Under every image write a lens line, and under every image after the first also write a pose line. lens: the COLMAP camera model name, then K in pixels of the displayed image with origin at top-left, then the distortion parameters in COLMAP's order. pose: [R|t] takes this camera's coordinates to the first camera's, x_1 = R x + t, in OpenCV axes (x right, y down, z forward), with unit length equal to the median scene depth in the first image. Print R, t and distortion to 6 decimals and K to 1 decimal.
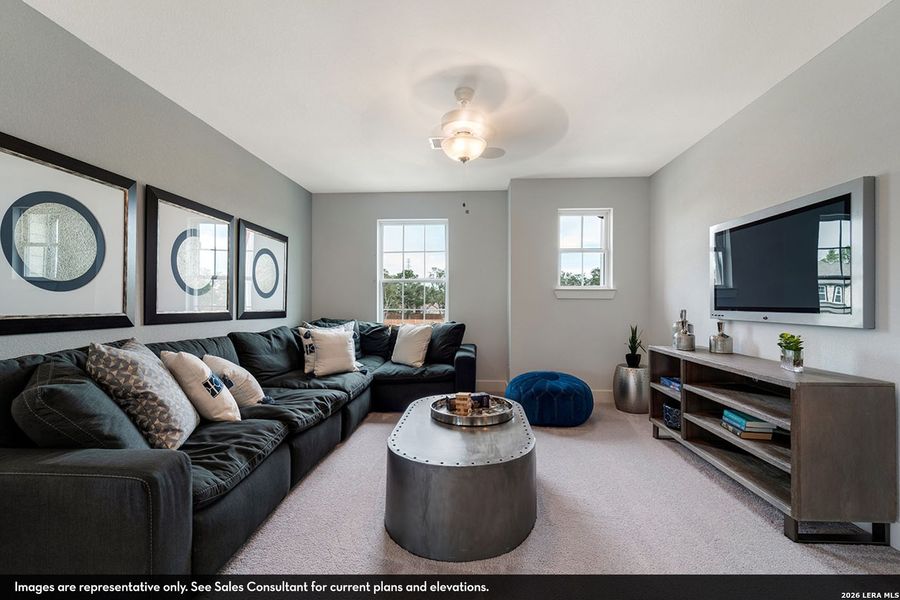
lens RADIAL K [[395.5, 0, 452.5], [0, 395.5, 303.6], [0, 0, 1]] dist [0.001865, -0.000202]
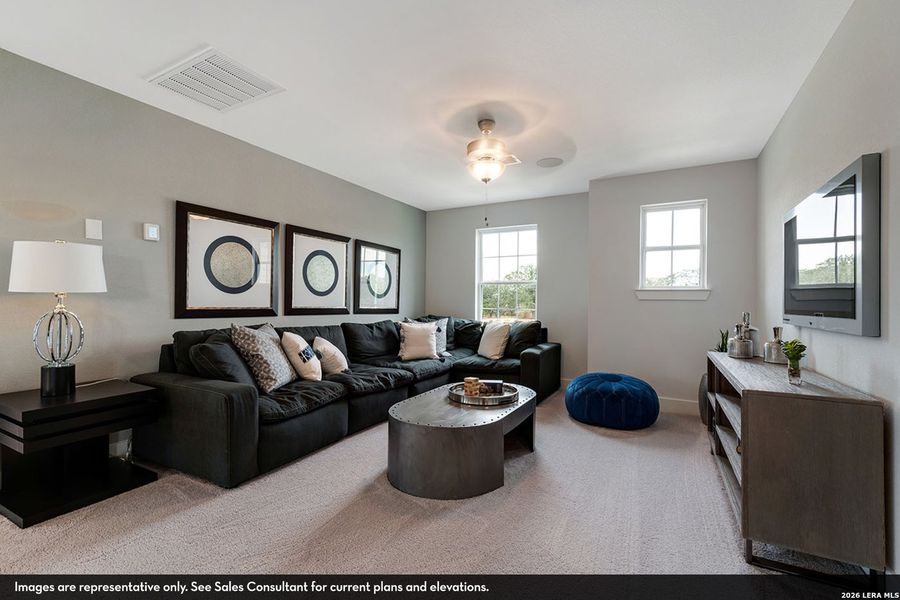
lens RADIAL K [[395.5, 0, 452.5], [0, 395.5, 303.6], [0, 0, 1]] dist [0.001865, -0.000202]
pose [[0.900975, 0.008917, -0.433779, 0.401122], [-0.009587, 0.999954, 0.000645, 0.001066], [0.433765, 0.003578, 0.901019, -0.085717]]
